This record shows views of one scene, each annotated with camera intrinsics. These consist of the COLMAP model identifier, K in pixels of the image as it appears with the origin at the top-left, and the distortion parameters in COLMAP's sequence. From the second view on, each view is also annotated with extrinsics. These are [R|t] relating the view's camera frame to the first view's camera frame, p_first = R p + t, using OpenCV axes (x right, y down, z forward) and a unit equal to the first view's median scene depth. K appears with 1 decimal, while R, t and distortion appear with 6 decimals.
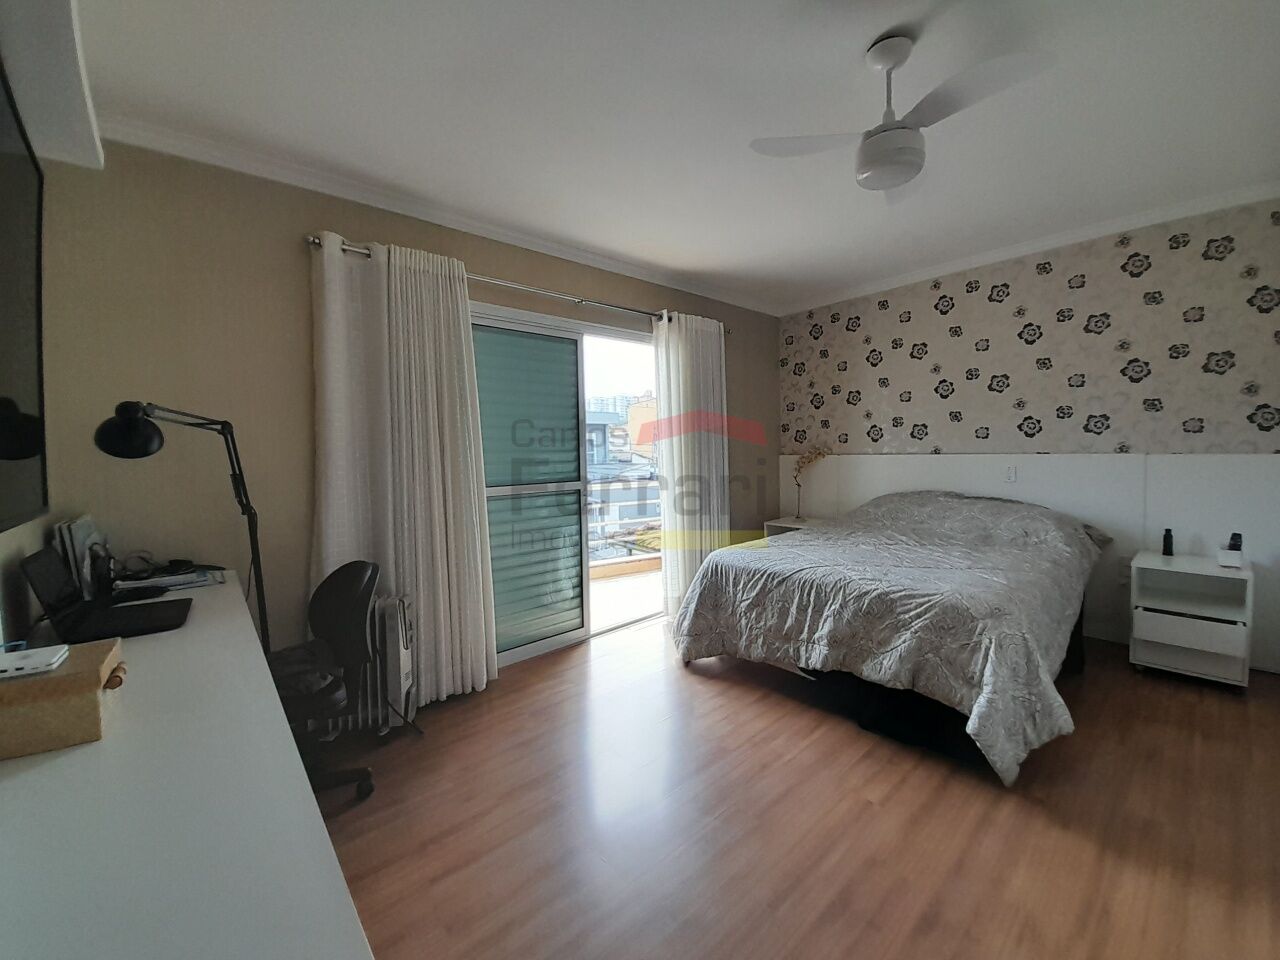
lens RADIAL K [[506.8, 0, 653.7], [0, 506.8, 464.8], [0, 0, 1]] dist [0.000256, -0.000163]
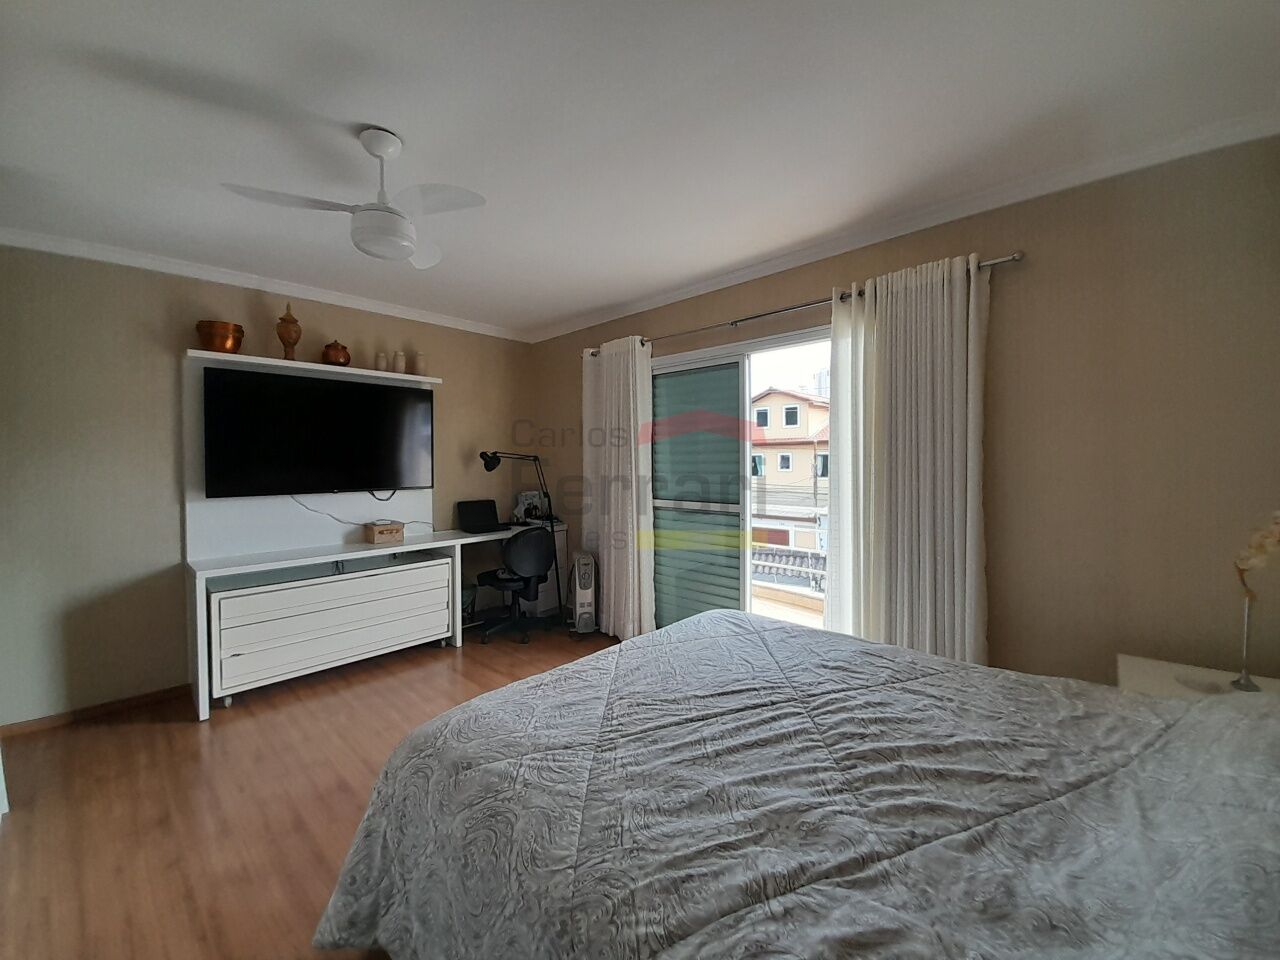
lens RADIAL K [[506.8, 0, 653.7], [0, 506.8, 464.8], [0, 0, 1]] dist [0.000256, -0.000163]
pose [[0.080458, 0.026794, -0.996398, 0.827254], [-0.031575, 0.999205, 0.024320, -0.065000], [0.996258, 0.029504, 0.081240, 0.760888]]
